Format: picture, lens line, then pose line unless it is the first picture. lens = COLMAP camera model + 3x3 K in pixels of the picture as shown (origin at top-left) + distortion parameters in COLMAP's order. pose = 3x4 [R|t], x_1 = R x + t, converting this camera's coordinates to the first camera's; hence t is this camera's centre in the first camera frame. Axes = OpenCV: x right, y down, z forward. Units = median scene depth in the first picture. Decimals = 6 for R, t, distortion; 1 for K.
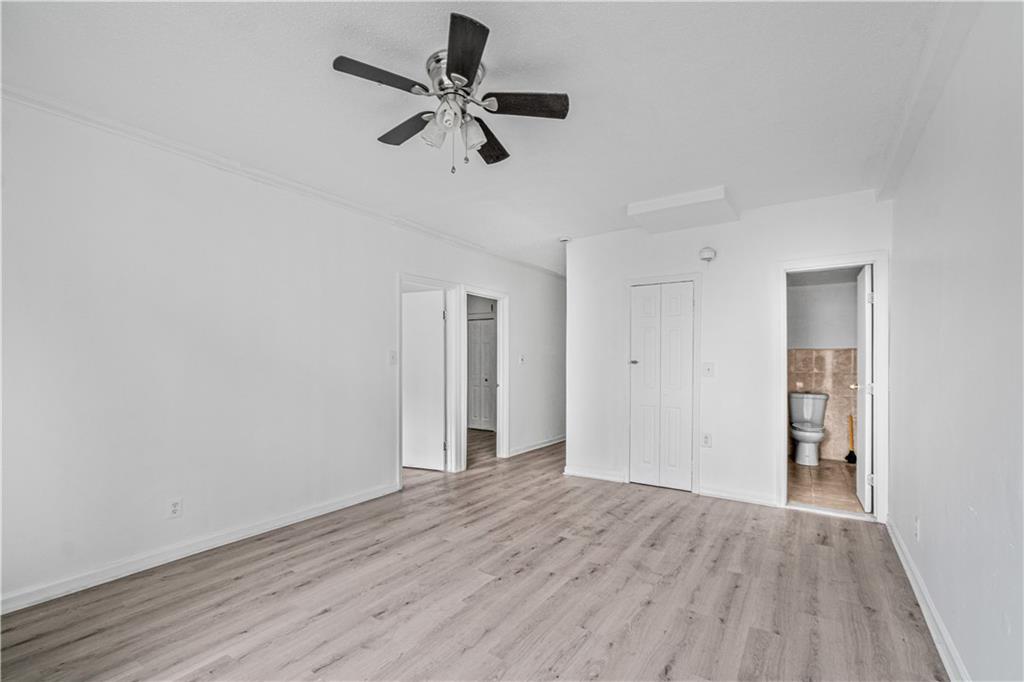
lens RADIAL K [[446.8, 0, 512.0], [0, 446.8, 341.0], [0, 0, 1]] dist [-0.001812, -0.000136]
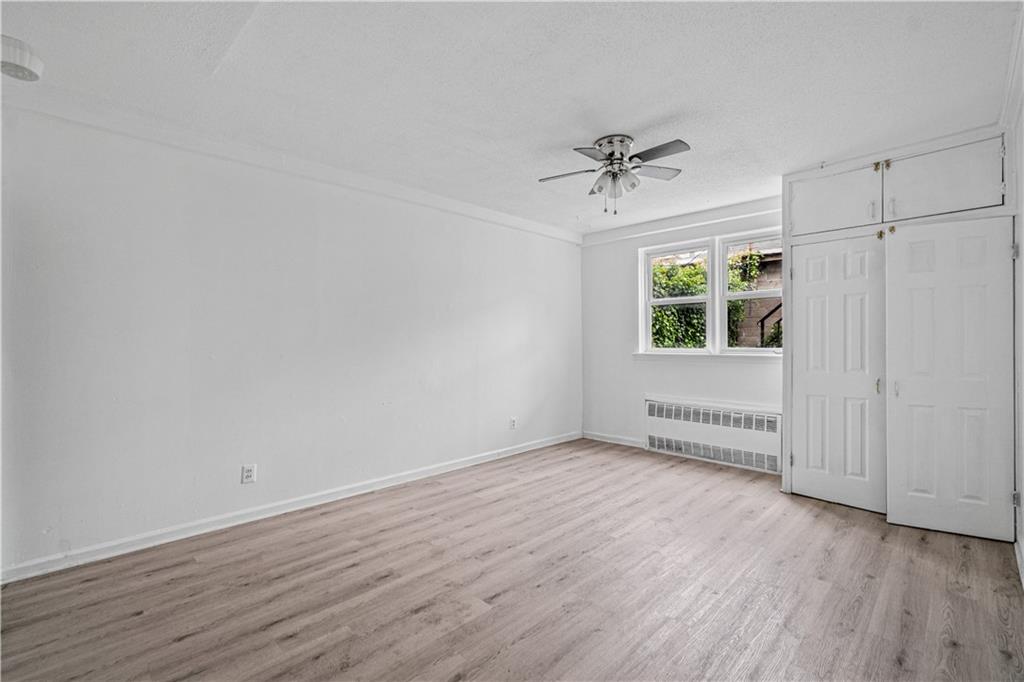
lens RADIAL K [[446.8, 0, 512.0], [0, 446.8, 341.0], [0, 0, 1]] dist [-0.001812, -0.000136]
pose [[-0.981128, 0.000006, 0.193359, -0.060970], [-0.008543, 0.999022, -0.043382, 0.084375], [-0.193170, -0.044215, -0.980169, 1.922018]]
